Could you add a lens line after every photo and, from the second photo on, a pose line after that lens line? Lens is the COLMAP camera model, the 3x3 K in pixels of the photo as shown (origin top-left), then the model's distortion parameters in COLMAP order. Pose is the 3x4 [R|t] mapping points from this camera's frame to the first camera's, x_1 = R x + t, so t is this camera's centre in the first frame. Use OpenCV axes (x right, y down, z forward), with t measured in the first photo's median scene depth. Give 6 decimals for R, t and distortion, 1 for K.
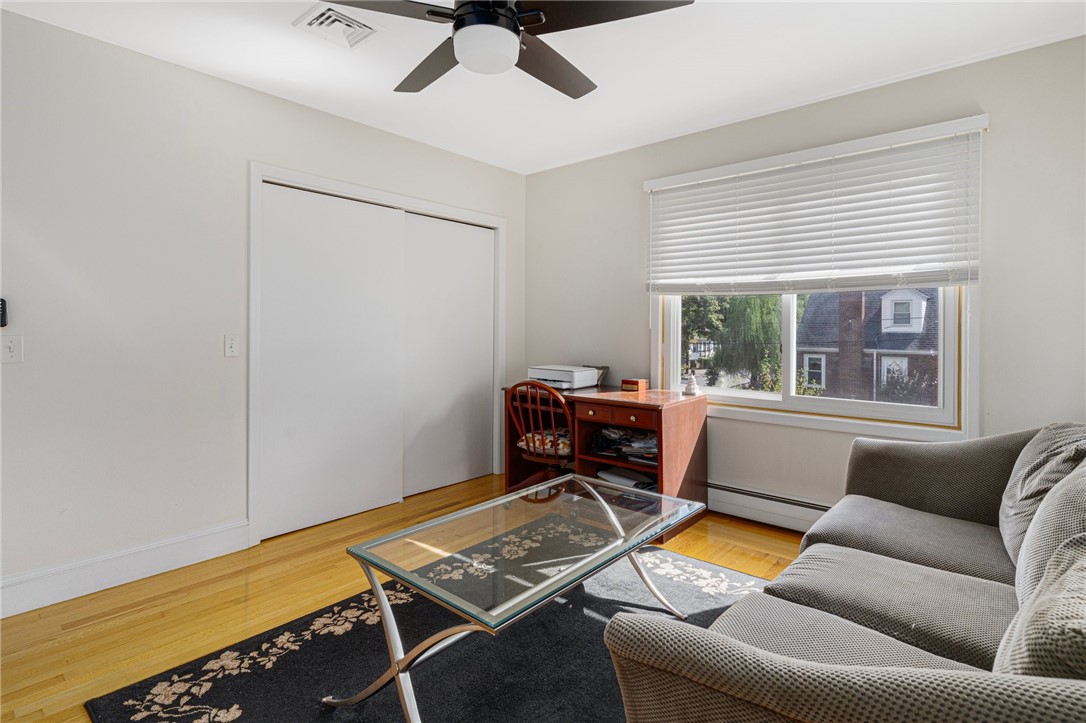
lens RADIAL K [[532.8, 0, 540.8], [0, 532.8, 332.1], [0, 0, 1]] dist [0.021632, -0.000206]
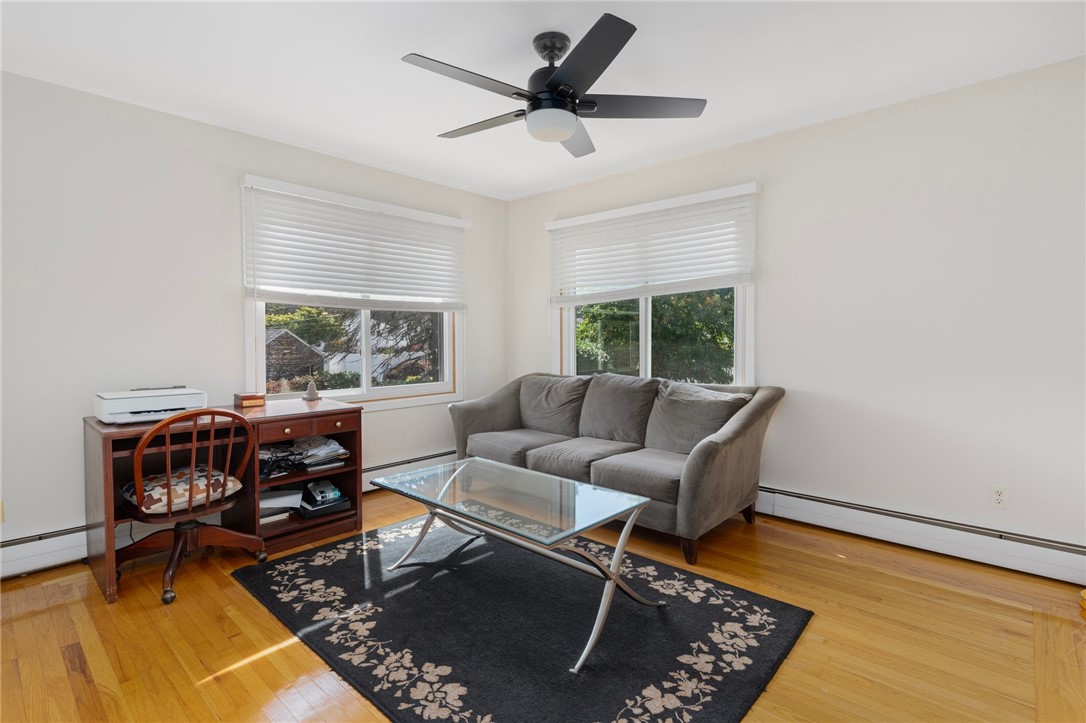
lens RADIAL K [[525.2, 0, 540.0], [0, 525.2, 349.3], [0, 0, 1]] dist [0.001857, 0.000190]
pose [[0.019300, -0.028131, 0.999418, -0.901064], [0.013237, 0.999524, 0.027878, -0.006579], [-0.999726, 0.012692, 0.019664, 0.641964]]
